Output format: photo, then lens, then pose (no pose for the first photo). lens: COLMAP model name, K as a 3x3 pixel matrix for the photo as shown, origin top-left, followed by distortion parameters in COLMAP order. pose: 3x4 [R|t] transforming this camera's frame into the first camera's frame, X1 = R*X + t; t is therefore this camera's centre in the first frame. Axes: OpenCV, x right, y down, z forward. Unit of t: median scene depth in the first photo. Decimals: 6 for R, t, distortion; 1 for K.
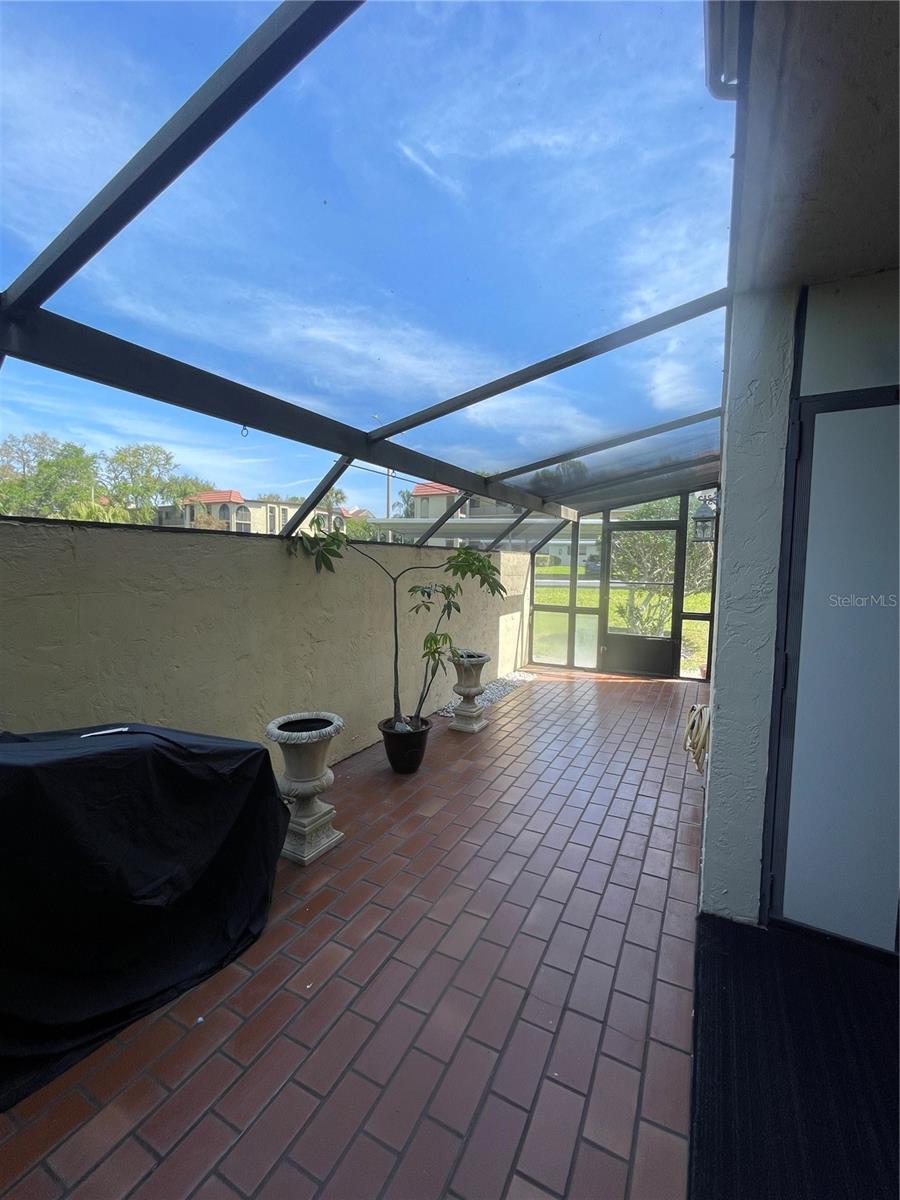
lens RADIAL K [[497.3, 0, 443.8], [0, 497.3, 593.8], [0, 0, 1]] dist [-0.006512, 0.001462]
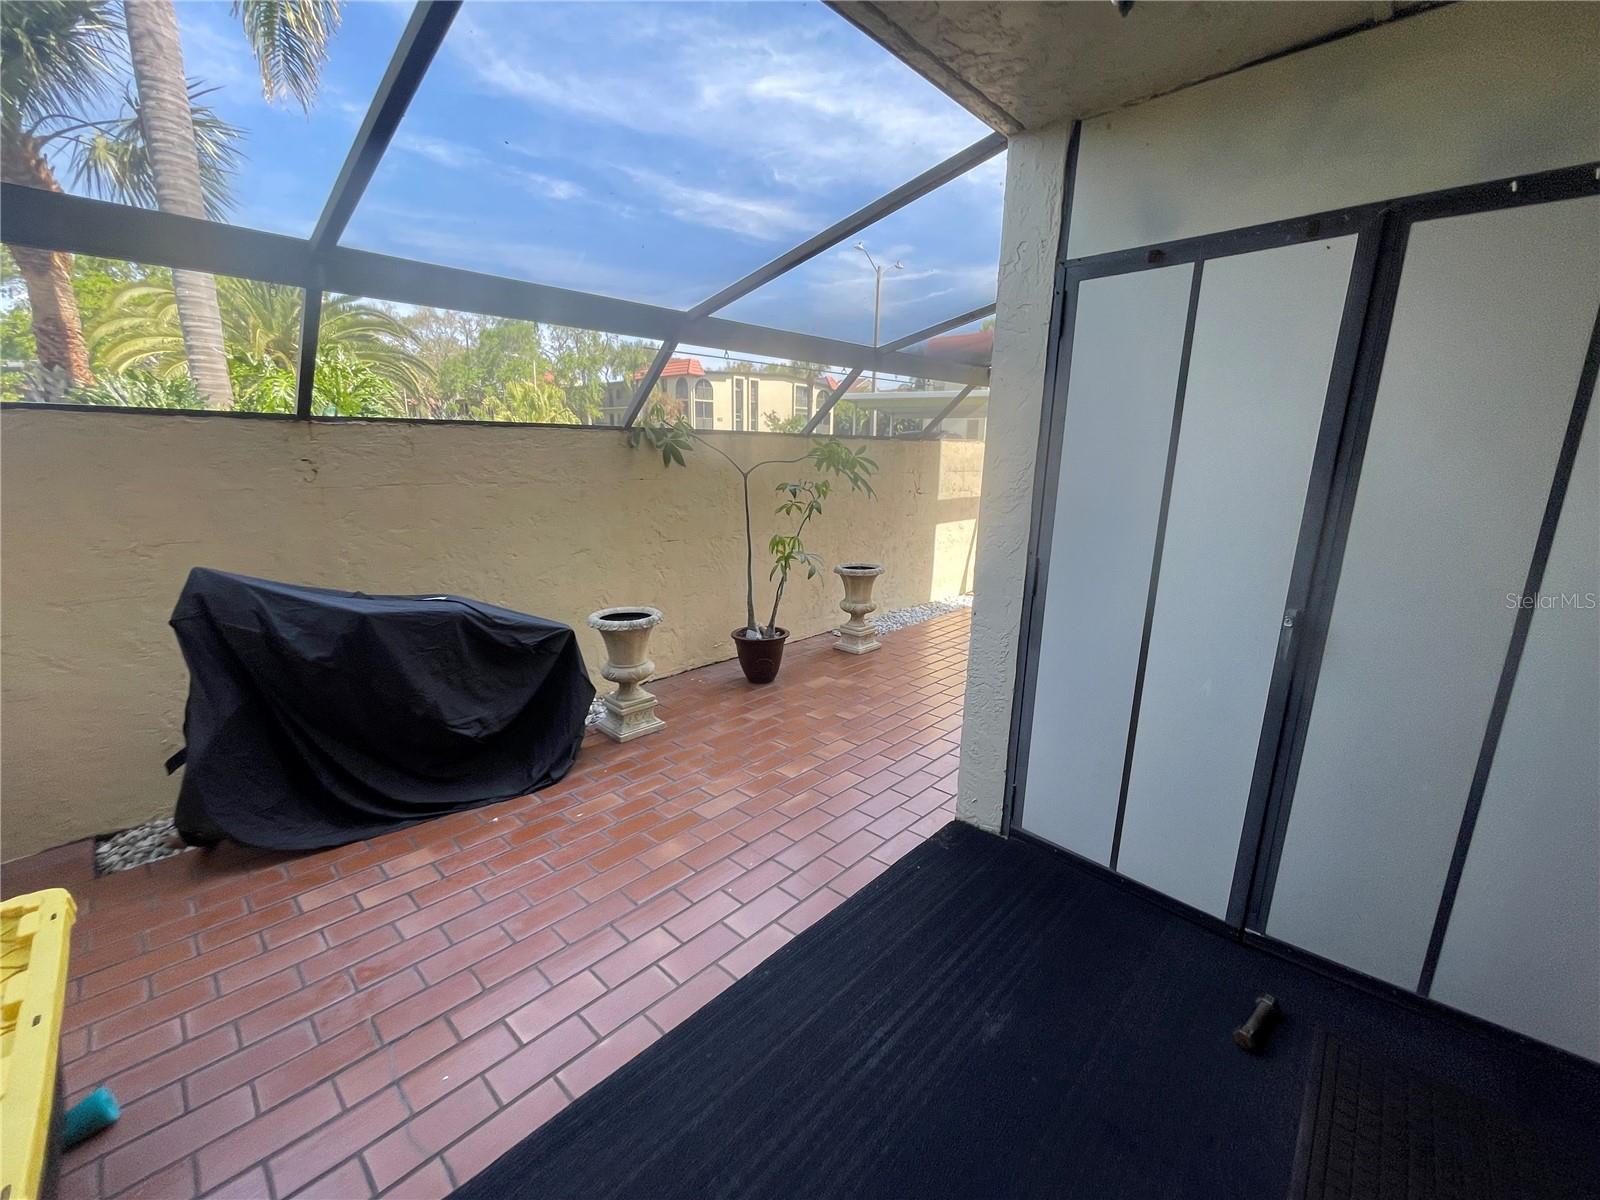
lens RADIAL K [[663.1, 0, 789.8], [0, 663.1, 604.7], [0, 0, 1]] dist [-0.006512, 0.001462]
pose [[0.963745, 0.058603, -0.260311, 0.307073], [-0.015748, 0.986375, 0.163755, 0.006124], [0.266361, -0.153719, 0.951537, -0.163229]]
